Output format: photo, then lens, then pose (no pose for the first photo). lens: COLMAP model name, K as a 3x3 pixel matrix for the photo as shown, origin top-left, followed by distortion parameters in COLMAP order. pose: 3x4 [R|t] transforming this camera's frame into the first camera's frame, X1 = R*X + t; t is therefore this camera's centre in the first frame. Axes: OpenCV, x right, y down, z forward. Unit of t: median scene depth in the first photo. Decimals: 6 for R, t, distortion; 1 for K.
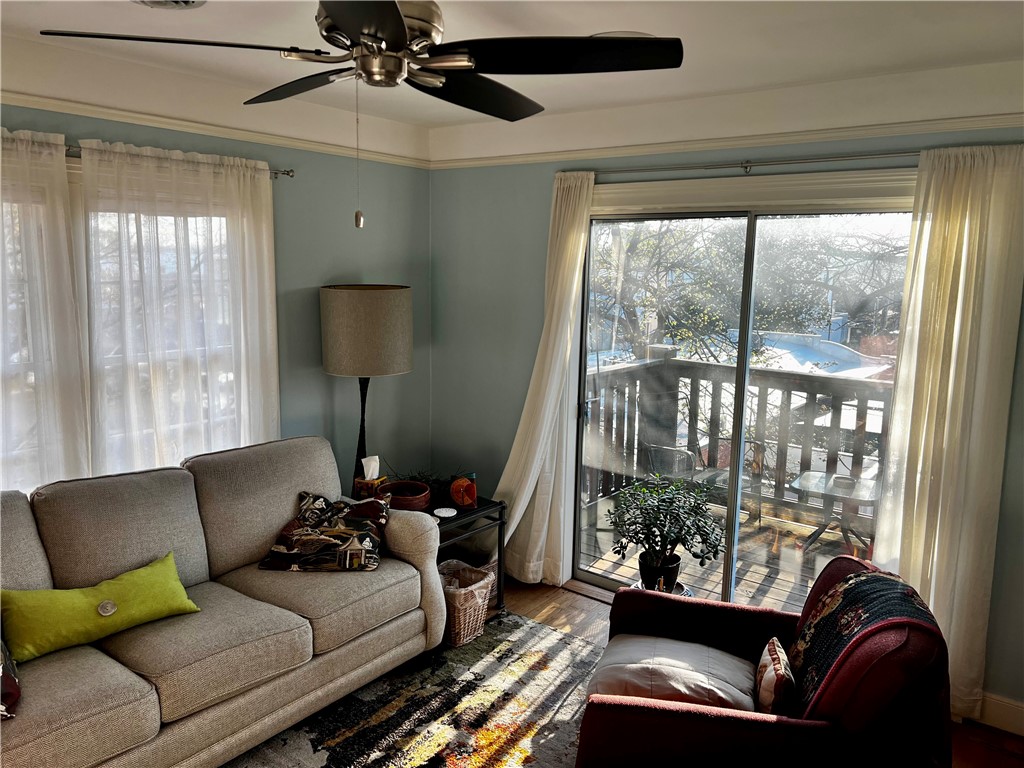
lens RADIAL K [[768.0, 0, 502.6], [0, 768.0, 376.5], [0, 0, 1]] dist [0.015590, -0.005191]
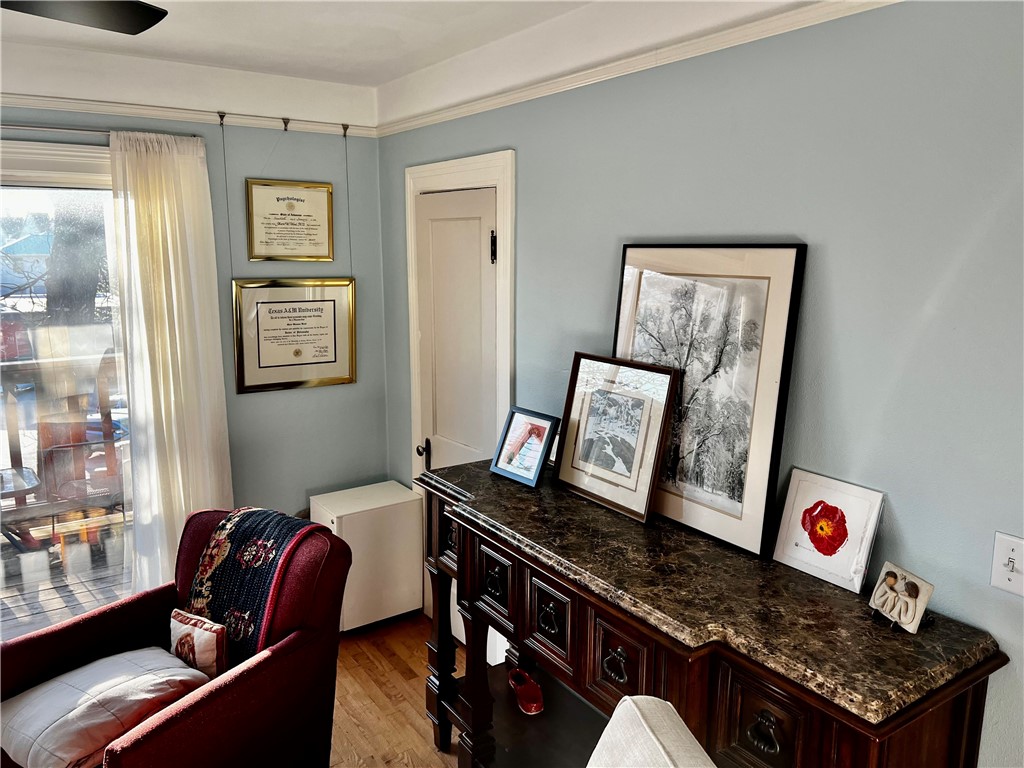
lens RADIAL K [[768.0, 0, 502.1], [0, 768.0, 386.7], [0, 0, 1]] dist [0.015590, -0.005191]
pose [[0.319749, -0.182735, 0.929714, -0.409749], [0.149090, 0.978706, 0.141090, -0.027814], [-0.935699, 0.093498, 0.340184, 0.231640]]
